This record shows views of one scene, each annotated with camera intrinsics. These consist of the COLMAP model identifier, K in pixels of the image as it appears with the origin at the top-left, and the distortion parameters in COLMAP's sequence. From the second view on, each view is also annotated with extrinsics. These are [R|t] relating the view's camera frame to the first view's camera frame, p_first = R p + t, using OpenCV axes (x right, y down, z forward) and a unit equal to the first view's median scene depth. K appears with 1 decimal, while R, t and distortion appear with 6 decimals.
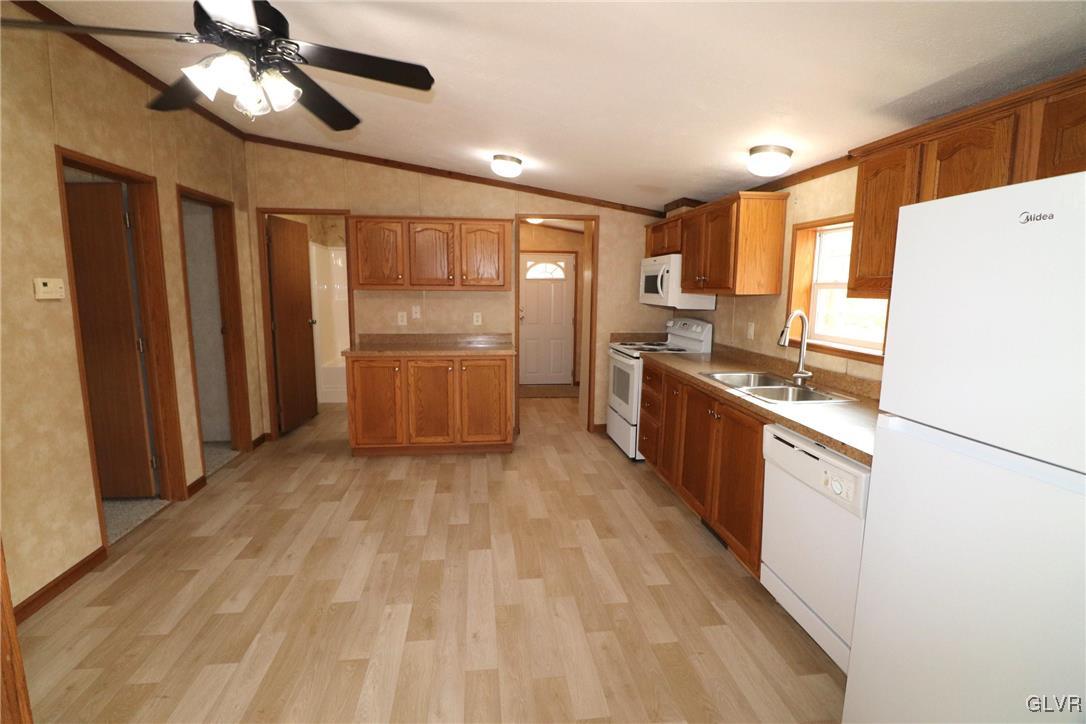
lens RADIAL K [[503.8, 0, 538.8], [0, 503.8, 357.8], [0, 0, 1]] dist [-0.002812, -0.008346]
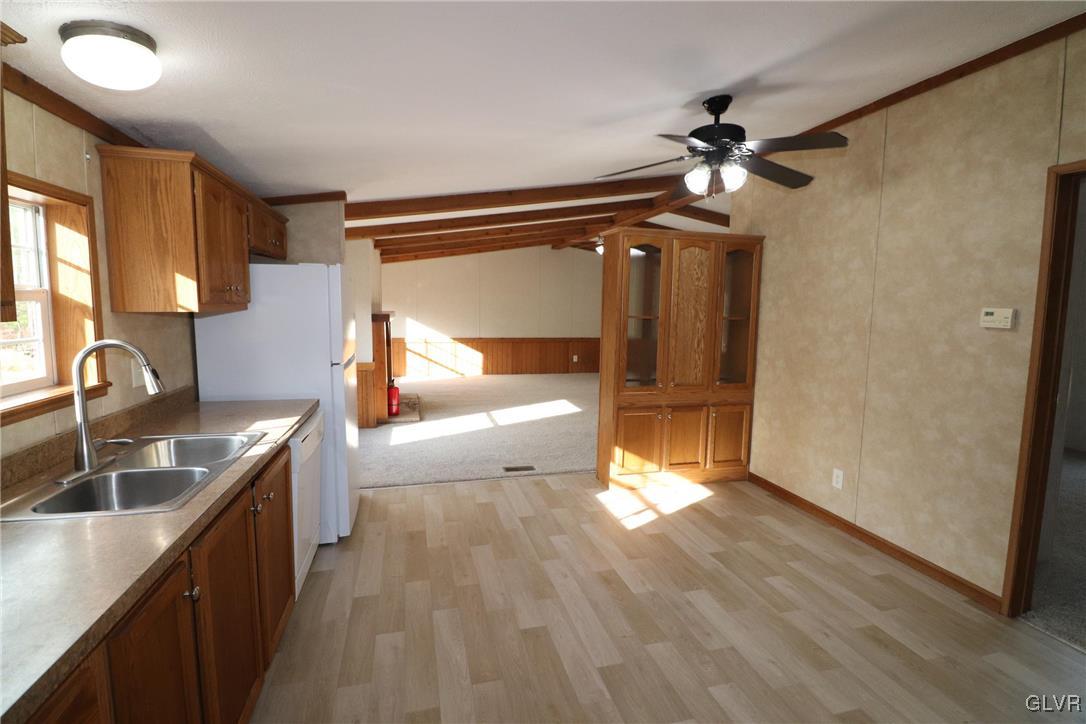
lens RADIAL K [[503.8, 0, 543.7], [0, 503.8, 355.1], [0, 0, 1]] dist [-0.002812, -0.008346]
pose [[-0.989731, -0.007575, -0.142744, 0.067089], [-0.041609, 0.970620, 0.236994, -0.172280], [0.136755, 0.240499, -0.960967, 1.199371]]
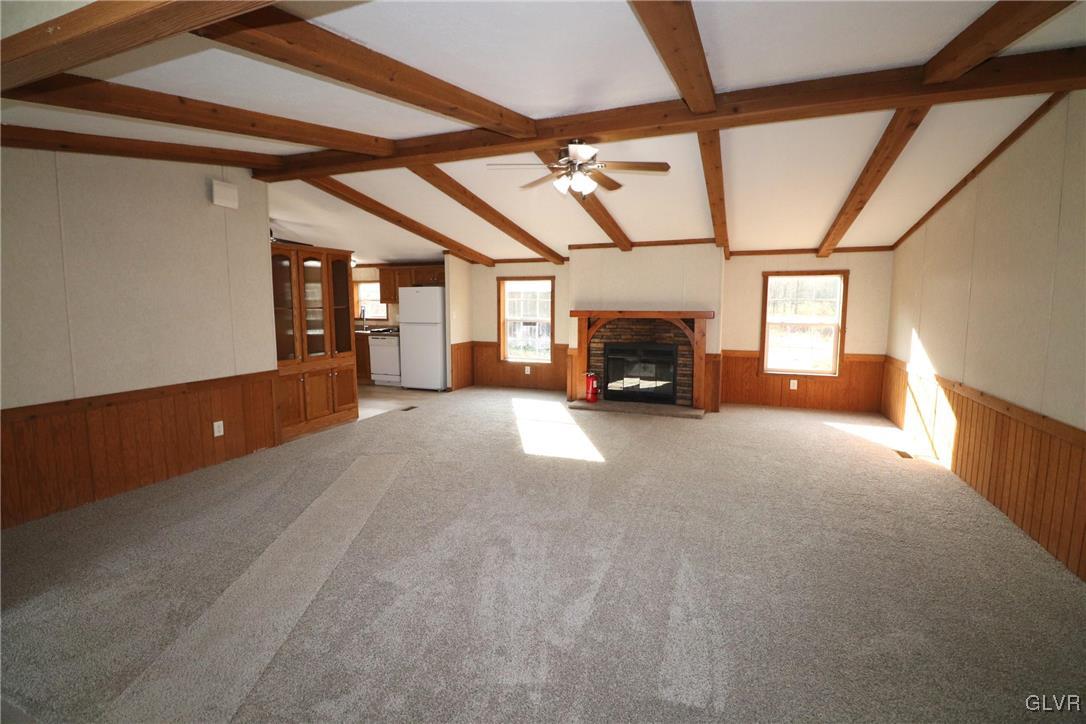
lens RADIAL K [[503.8, 0, 544.1], [0, 503.8, 357.8], [0, 0, 1]] dist [-0.002812, -0.008346]
pose [[0.473430, -0.102590, 0.874837, -1.399093], [0.125427, 0.990925, 0.048326, 0.168928], [-0.871855, 0.086849, 0.482001, -1.226329]]
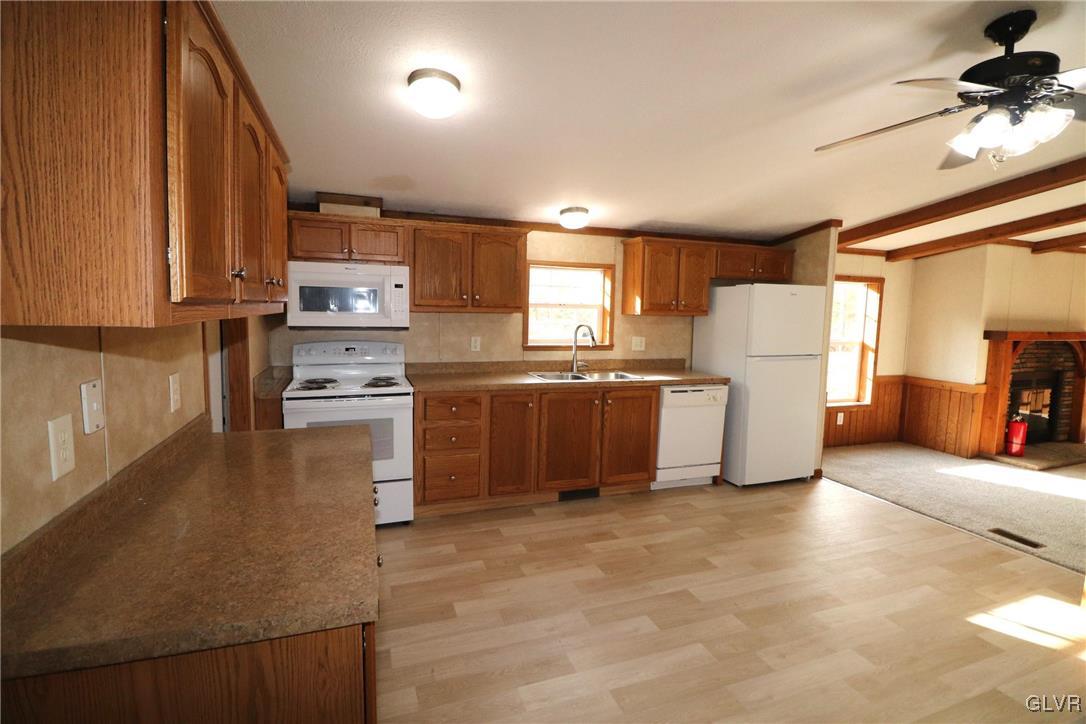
lens RADIAL K [[503.8, 0, 541.3], [0, 503.8, 355.5], [0, 0, 1]] dist [-0.002812, -0.008346]
pose [[-0.225376, -0.107748, 0.968295, -0.681590], [0.113171, 0.984243, 0.135864, -0.158931], [-0.967677, 0.140203, -0.209631, 1.062879]]
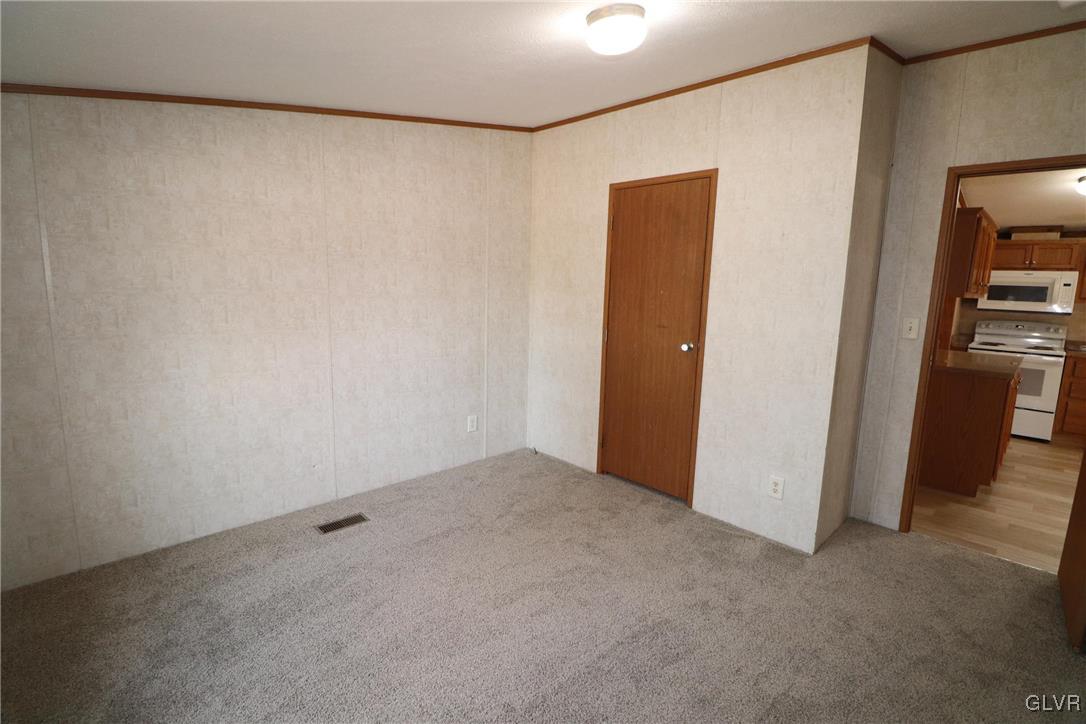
lens RADIAL K [[503.8, 0, 556.0], [0, 503.8, 358.0], [0, 0, 1]] dist [-0.002812, -0.008346]
pose [[0.771902, -0.086800, 0.629788, -1.656567], [0.070099, 0.996216, 0.051385, -0.157507], [-0.631864, 0.004484, 0.775066, 0.935223]]
